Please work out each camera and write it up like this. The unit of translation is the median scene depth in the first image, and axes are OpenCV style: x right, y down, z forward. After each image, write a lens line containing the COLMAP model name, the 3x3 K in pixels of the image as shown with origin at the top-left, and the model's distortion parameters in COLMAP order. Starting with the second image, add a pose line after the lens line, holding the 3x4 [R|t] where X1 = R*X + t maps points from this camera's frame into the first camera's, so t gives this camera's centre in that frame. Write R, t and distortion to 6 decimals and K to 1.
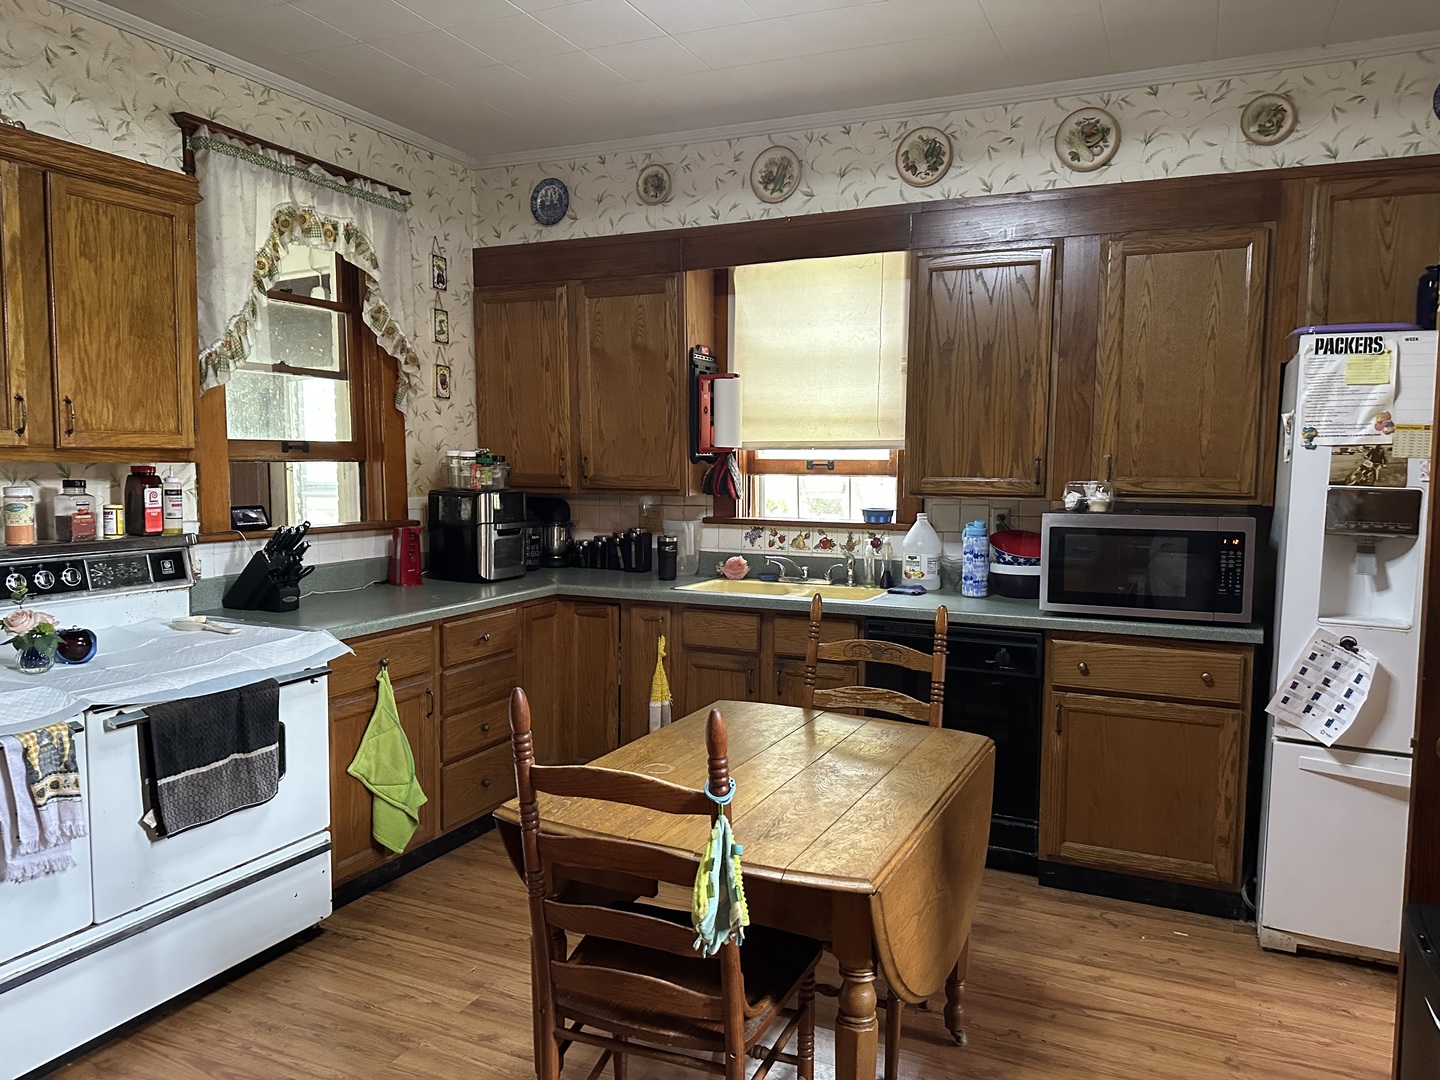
lens RADIAL K [[1038.7, 0, 728.5], [0, 1038.7, 538.0], [0, 0, 1]] dist [0.063973, -0.079701]
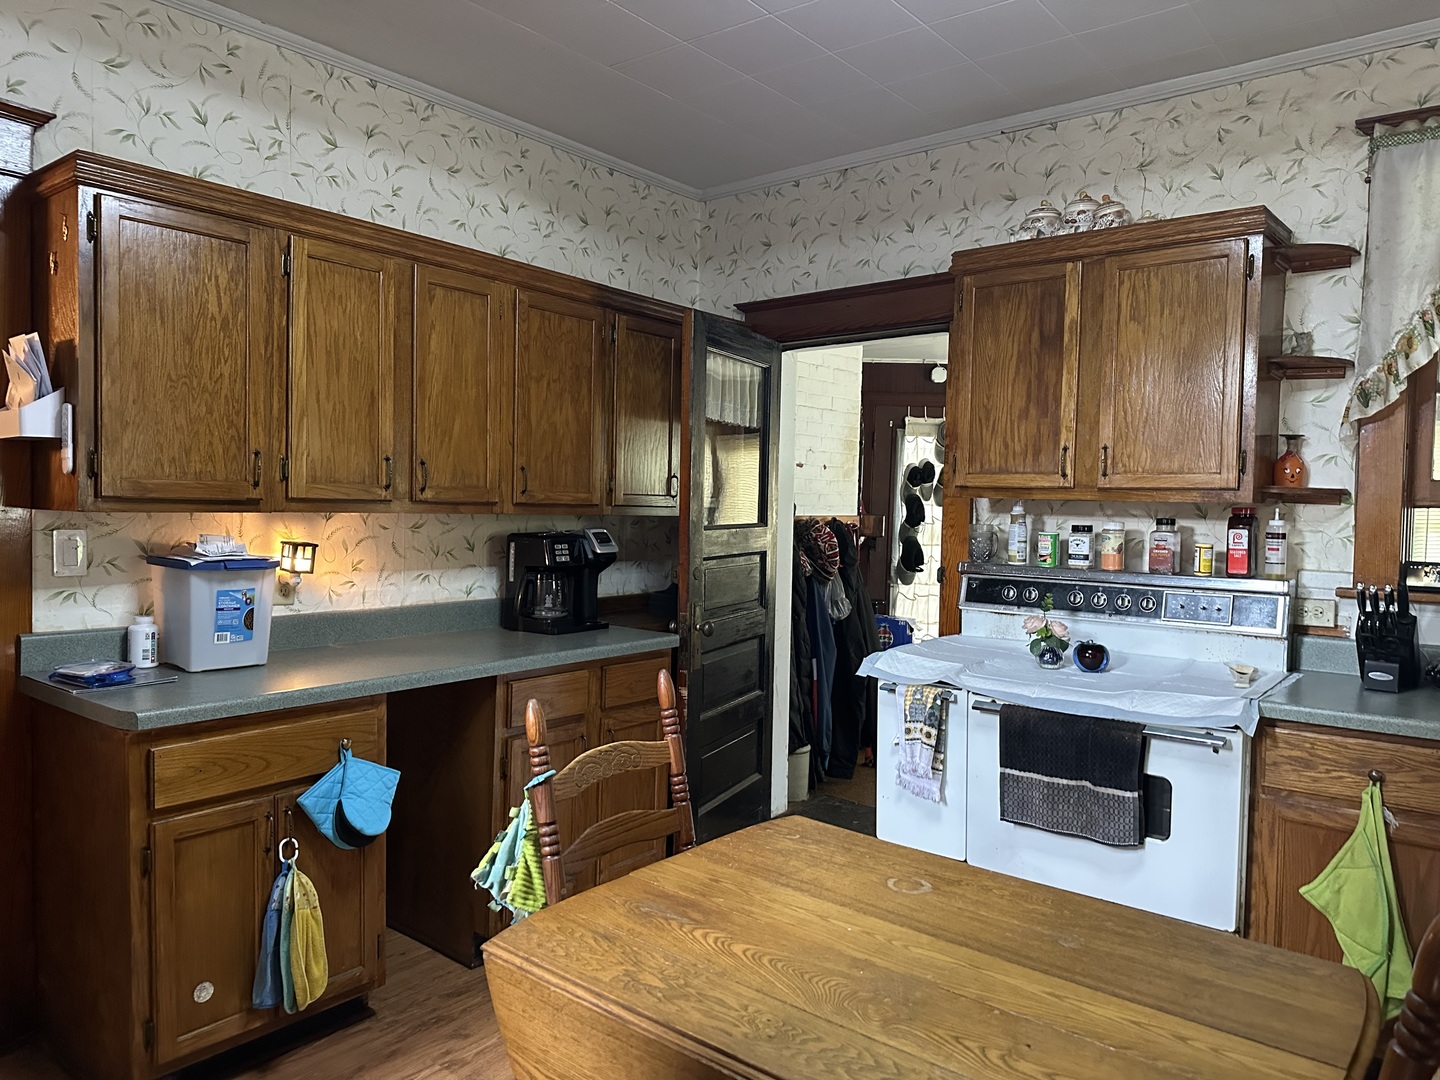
lens RADIAL K [[1038.7, 0, 728.5], [0, 1038.7, 538.0], [0, 0, 1]] dist [0.063973, -0.079701]
pose [[-0.256377, 0.025106, -0.966251, 0.791265], [-0.096540, 0.993999, 0.051442, -0.065742], [0.961744, 0.106471, -0.252415, 1.173147]]
